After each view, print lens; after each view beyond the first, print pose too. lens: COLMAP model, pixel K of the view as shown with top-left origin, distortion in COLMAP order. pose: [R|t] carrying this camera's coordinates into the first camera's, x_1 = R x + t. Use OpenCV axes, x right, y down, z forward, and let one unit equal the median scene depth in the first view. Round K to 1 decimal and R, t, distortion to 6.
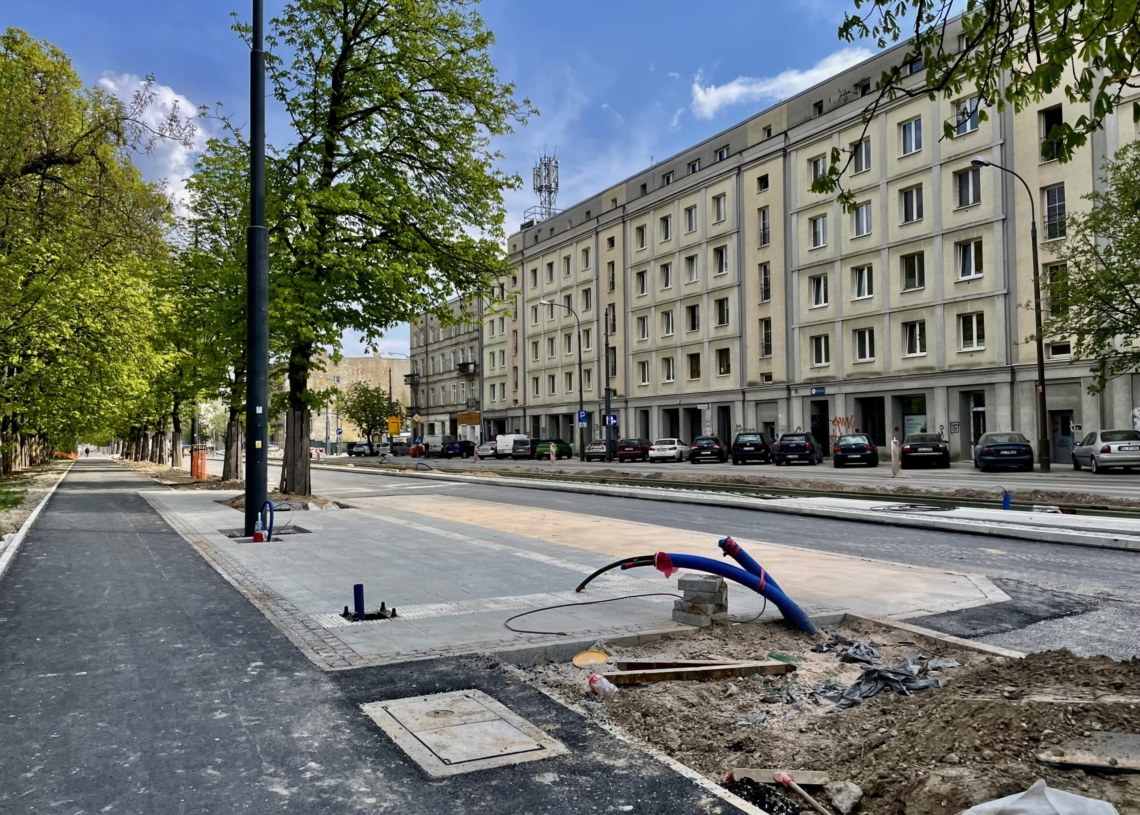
lens RADIAL K [[962.4, 0, 568.3], [0, 962.4, 409.6], [0, 0, 1]] dist [0.086216, -0.092523]
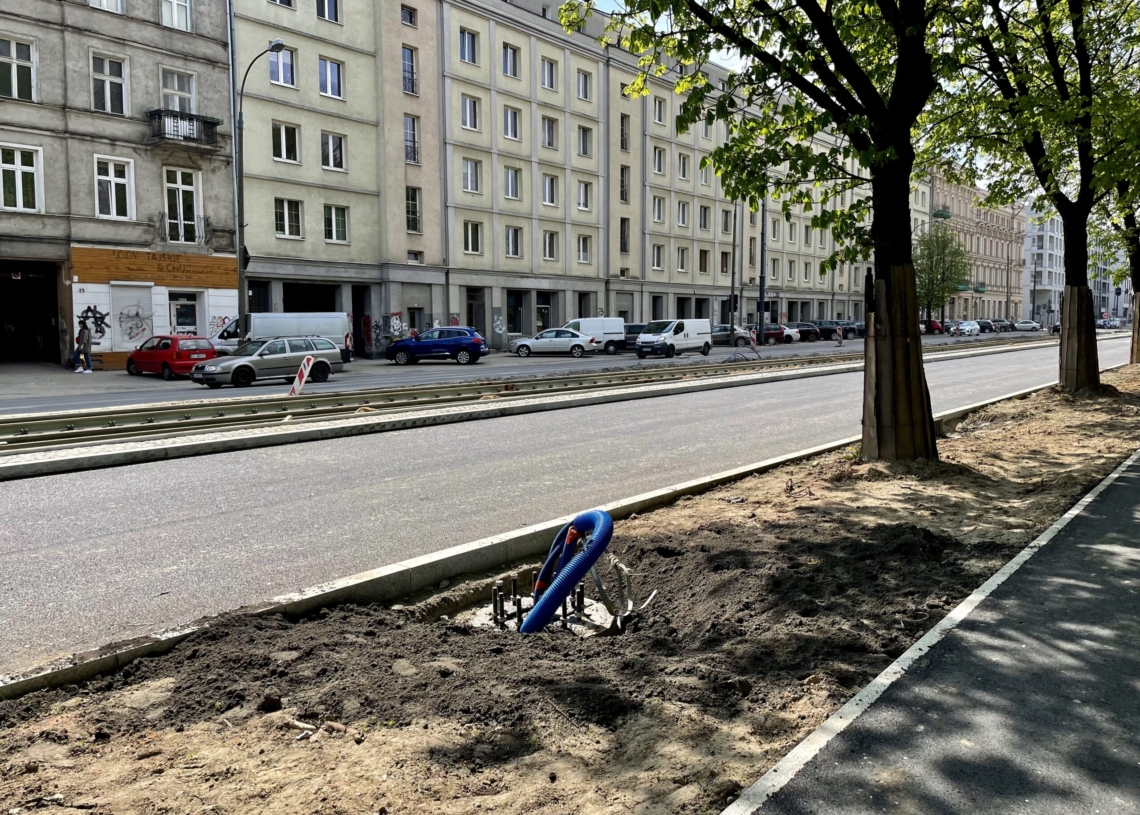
lens RADIAL K [[962.4, 0, 611.2], [0, 962.4, 407.9], [0, 0, 1]] dist [0.086216, -0.092523]
pose [[-0.482215, -0.062302, 0.873835, -0.788099], [-0.015516, 0.997919, 0.062587, 0.055923], [-0.875916, 0.016621, -0.482178, 1.579949]]
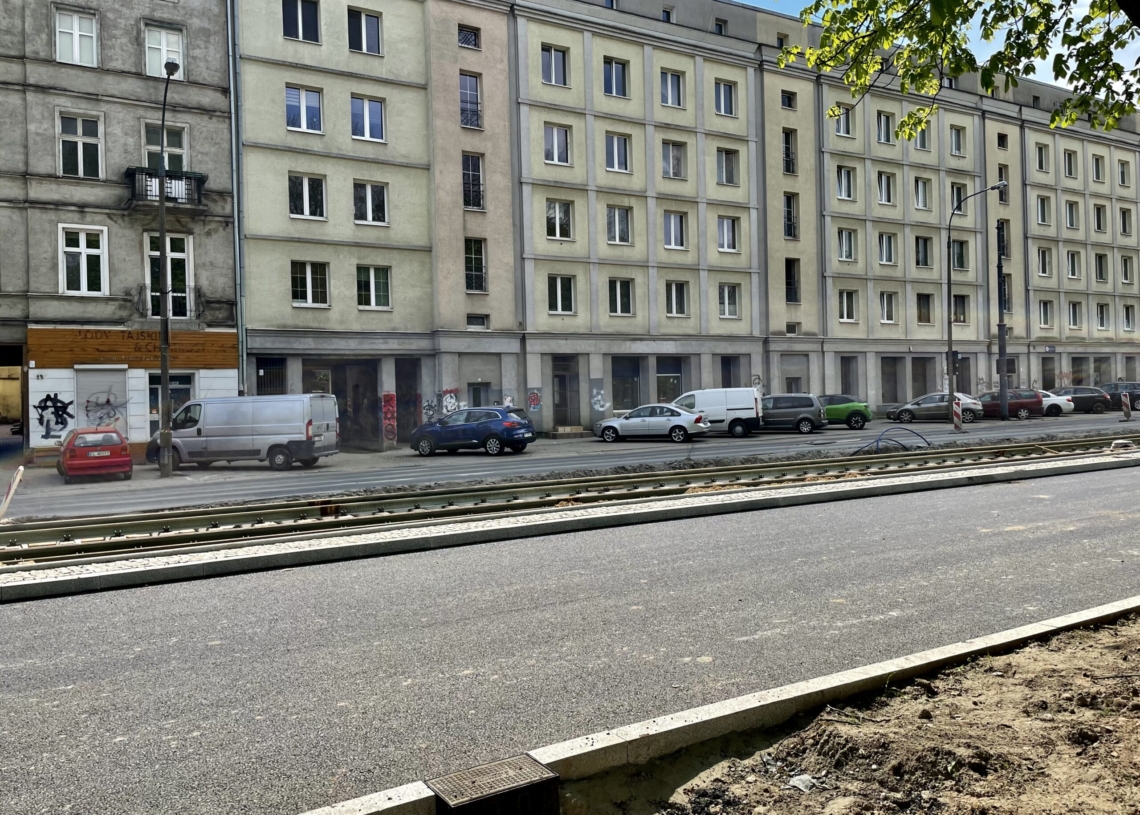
lens RADIAL K [[962.4, 0, 586.0], [0, 962.4, 393.6], [0, 0, 1]] dist [0.086216, -0.092523]
pose [[-0.117256, 0.020395, 0.992892, -0.615386], [-0.000385, 0.999788, -0.020582, 0.042915], [-0.993102, -0.002796, -0.117223, 1.256810]]
